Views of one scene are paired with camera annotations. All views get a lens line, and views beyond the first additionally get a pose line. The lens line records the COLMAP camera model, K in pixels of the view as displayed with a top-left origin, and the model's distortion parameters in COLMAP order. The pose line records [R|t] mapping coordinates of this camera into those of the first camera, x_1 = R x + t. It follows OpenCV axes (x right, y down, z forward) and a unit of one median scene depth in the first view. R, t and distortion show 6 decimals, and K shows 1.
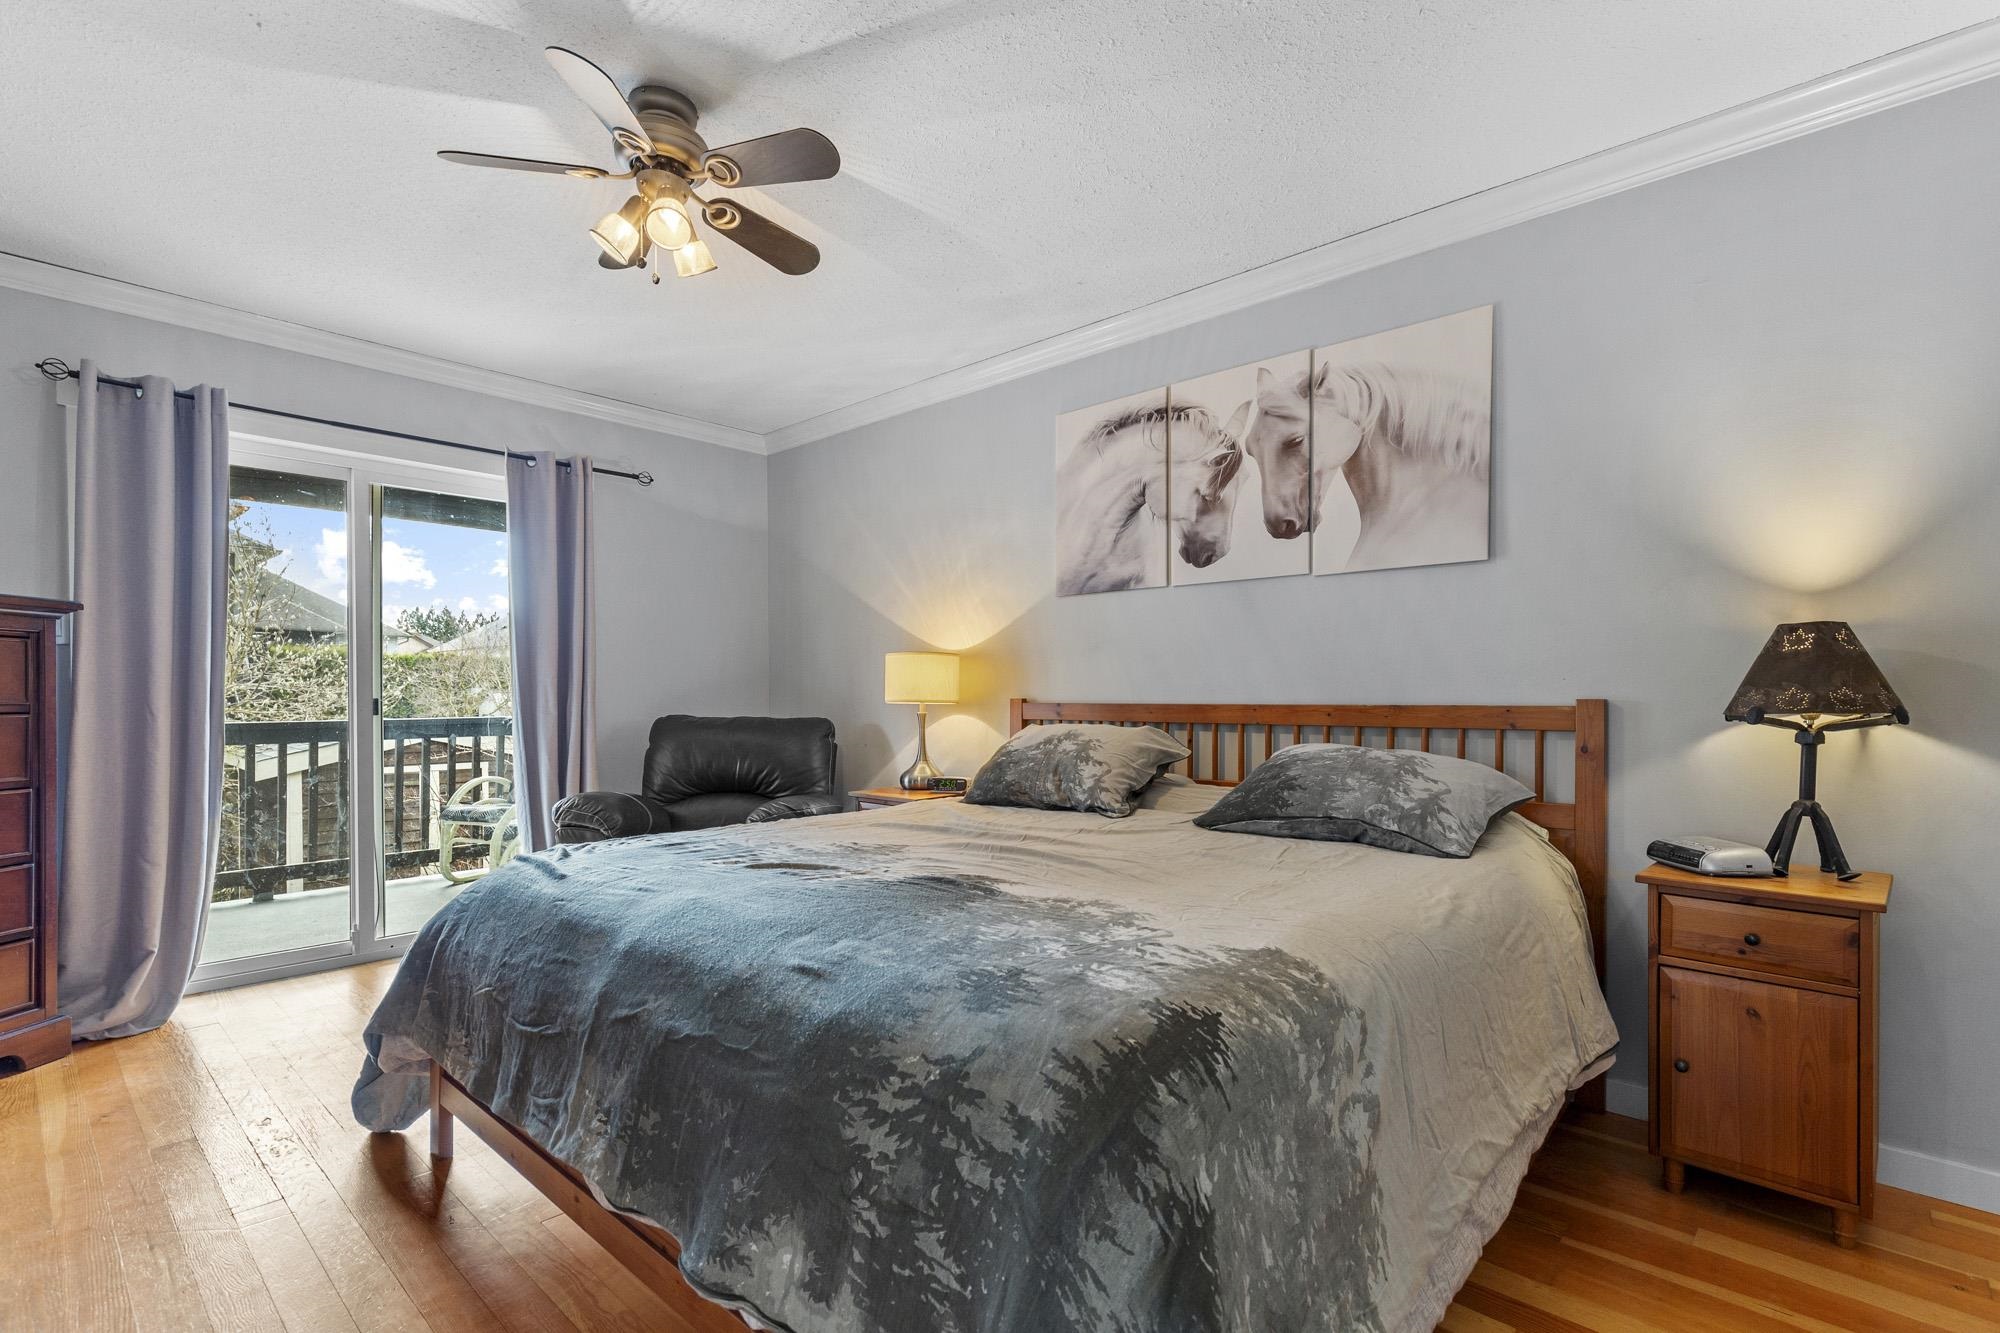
lens RADIAL K [[925.8, 0, 1006.9], [0, 925.8, 712.4], [0, 0, 1]] dist [0.003646, -0.000076]
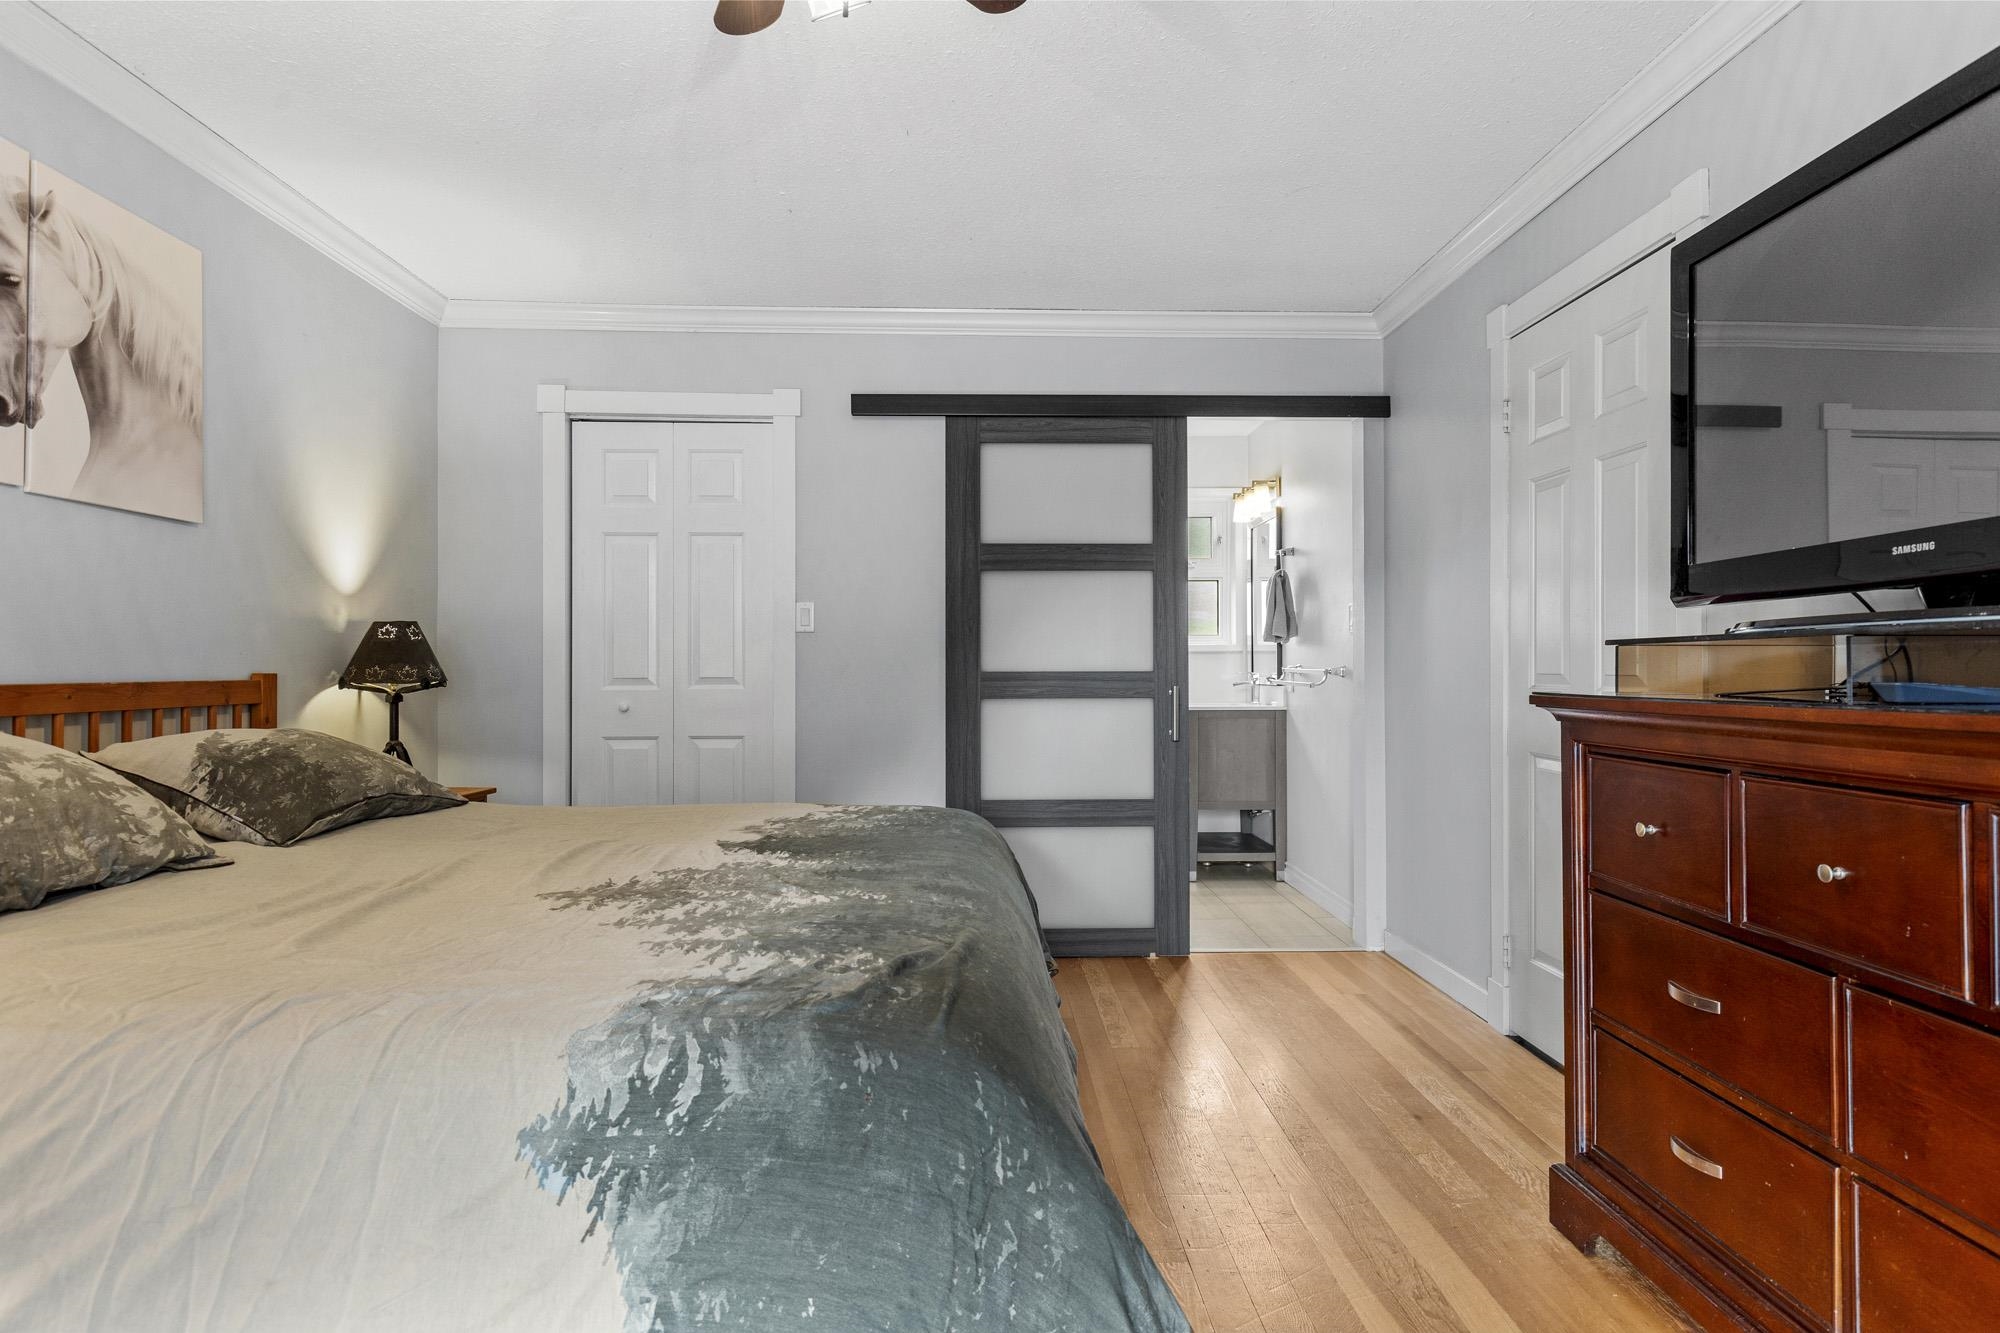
lens RADIAL K [[1173.7, 0, 1000.0], [0, 1173.7, 666.5], [0, 0, 1]] dist [-0.003474, -0.000811]
pose [[-0.708428, 0.003202, 0.705776, -0.811813], [0.015730, 0.999813, 0.011252, -0.020926], [-0.705608, 0.019073, -0.708346, 1.176558]]
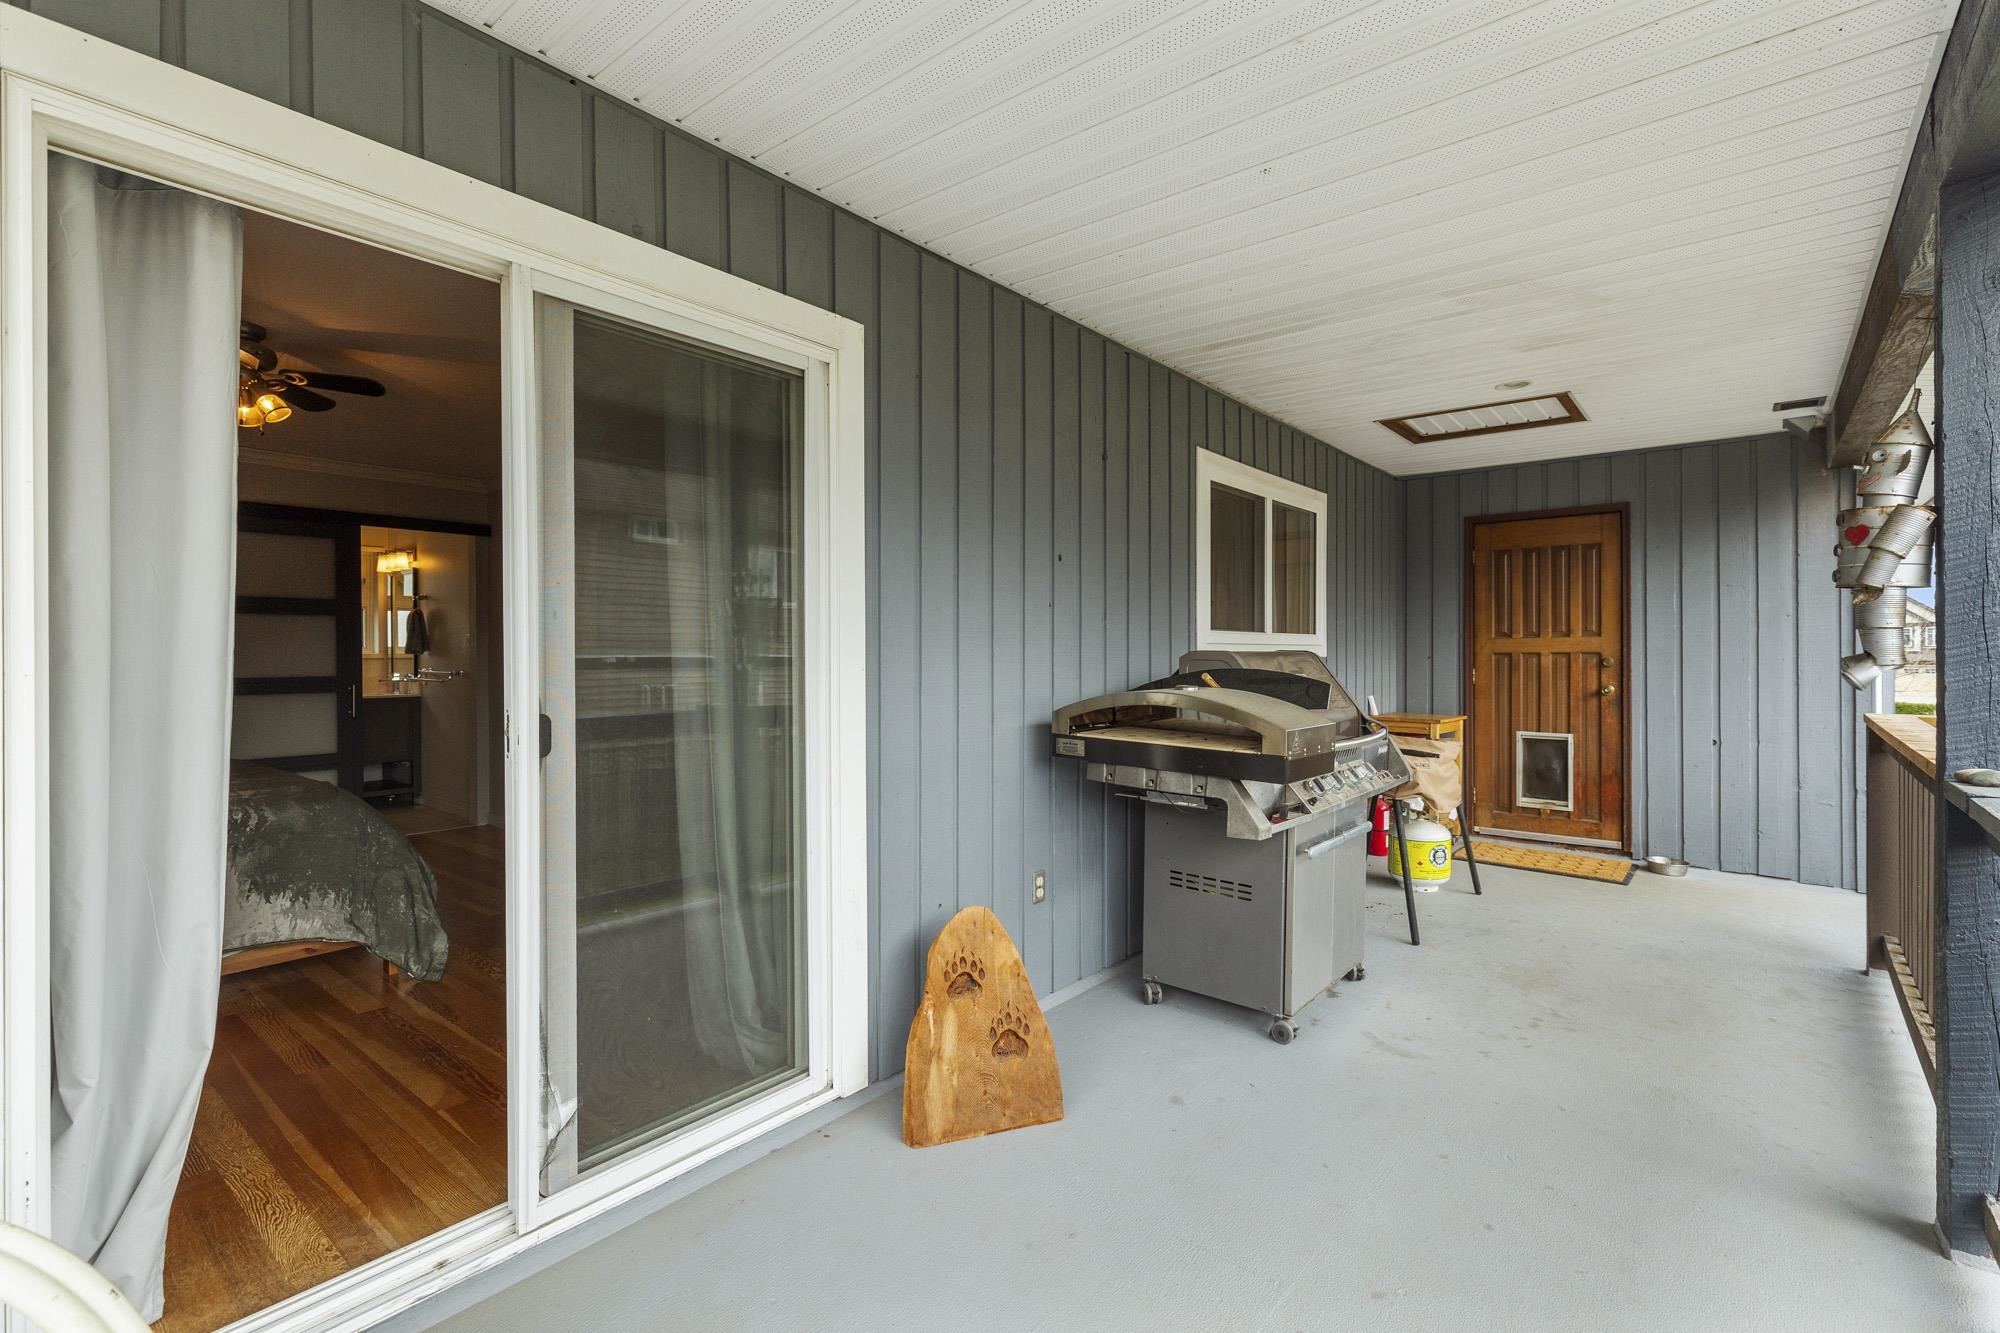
lens RADIAL K [[913.6, 0, 1013.7], [0, 913.6, 668.3], [0, 0, 1]] dist [0.006464, -0.000690]
pose [[-0.998636, -0.000742, -0.052204, -1.648290], [-0.002456, 0.999459, 0.032790, -0.134881], [0.052151, 0.032874, -0.998098, 2.814545]]
